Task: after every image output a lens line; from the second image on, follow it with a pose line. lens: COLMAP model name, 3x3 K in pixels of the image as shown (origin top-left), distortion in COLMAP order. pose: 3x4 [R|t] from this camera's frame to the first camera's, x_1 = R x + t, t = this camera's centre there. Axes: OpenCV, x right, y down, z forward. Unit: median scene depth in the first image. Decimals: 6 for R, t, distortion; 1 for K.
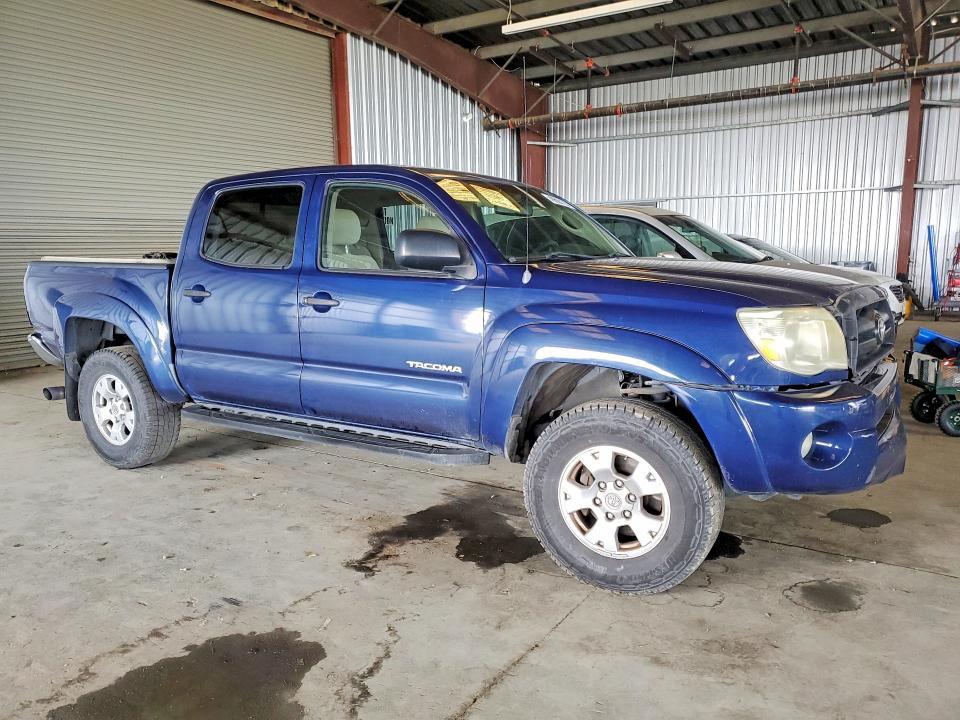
lens RADIAL K [[717.4, 0, 478.4], [0, 717.4, 356.7], [0, 0, 1]] dist [0.017809, -0.001127]
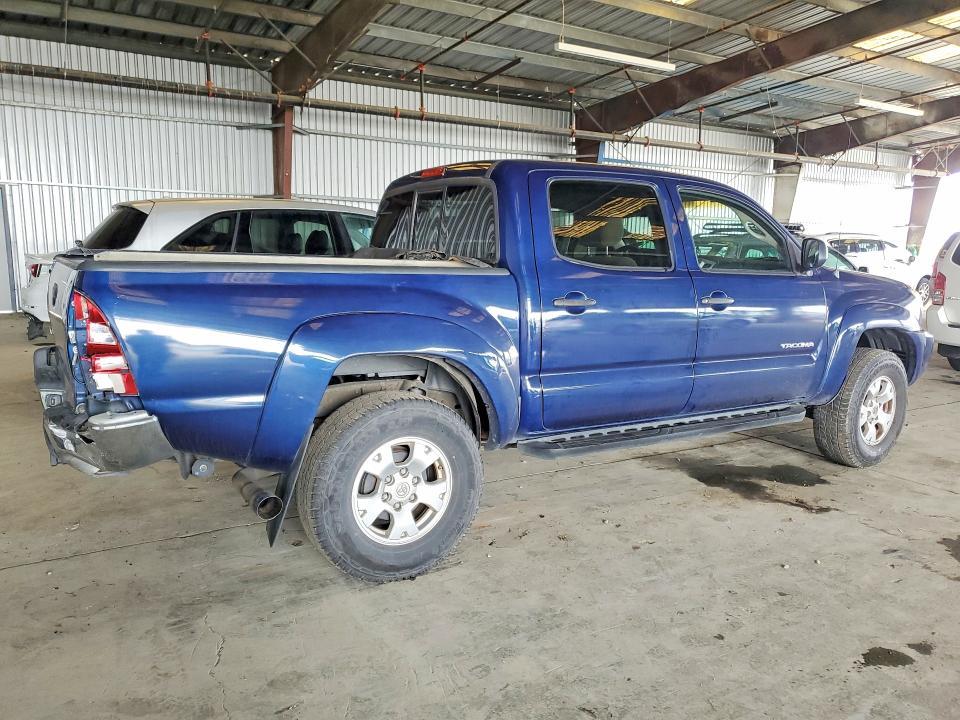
lens RADIAL K [[717.4, 0, 479.8], [0, 717.4, 365.6], [0, 0, 1]] dist [0.017809, -0.001127]
pose [[0.460643, -0.123478, 0.878954, -1.224411], [0.111701, 0.990468, 0.080603, -0.098337], [-0.880529, 0.061051, 0.470045, 0.751932]]
